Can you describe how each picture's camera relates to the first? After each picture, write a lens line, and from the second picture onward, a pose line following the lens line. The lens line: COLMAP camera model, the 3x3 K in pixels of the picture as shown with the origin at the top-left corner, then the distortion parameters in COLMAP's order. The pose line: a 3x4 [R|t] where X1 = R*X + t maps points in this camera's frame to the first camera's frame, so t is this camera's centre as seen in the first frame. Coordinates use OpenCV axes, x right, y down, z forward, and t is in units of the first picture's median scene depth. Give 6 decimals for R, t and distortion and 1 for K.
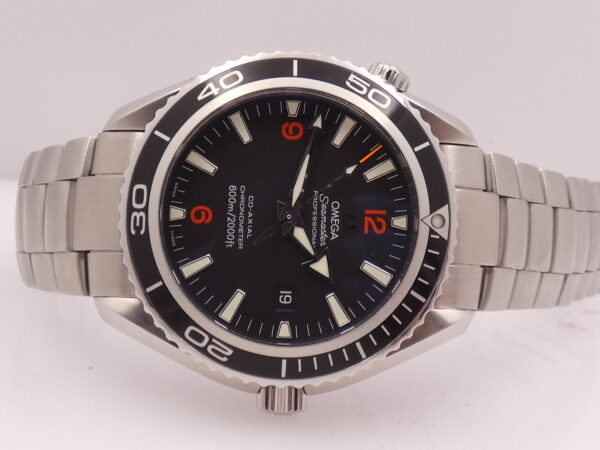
lens RADIAL K [[948.9, 0, 300.0], [0, 948.9, 225.0], [0, 0, 1]] dist [-0.014627, -0.027198]
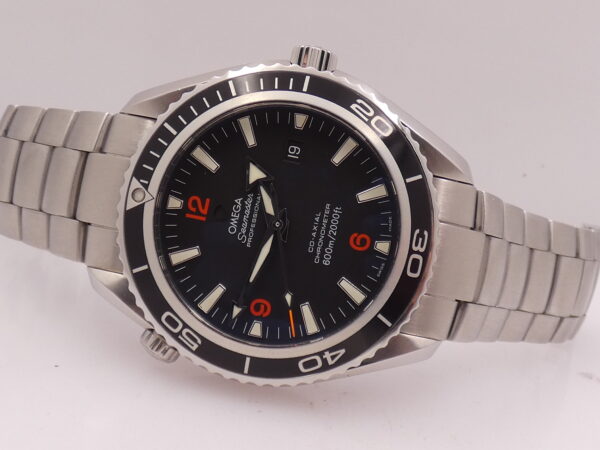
lens RADIAL K [[948.9, 0, 300.0], [0, 948.9, 225.0], [0, 0, 1]] dist [-0.014627, -0.027198]
pose [[-0.985654, -0.168754, 0.002836, -0.038572], [0.167770, -0.977802, 0.125523, -0.135241], [-0.018409, 0.124199, 0.992087, -0.040724]]
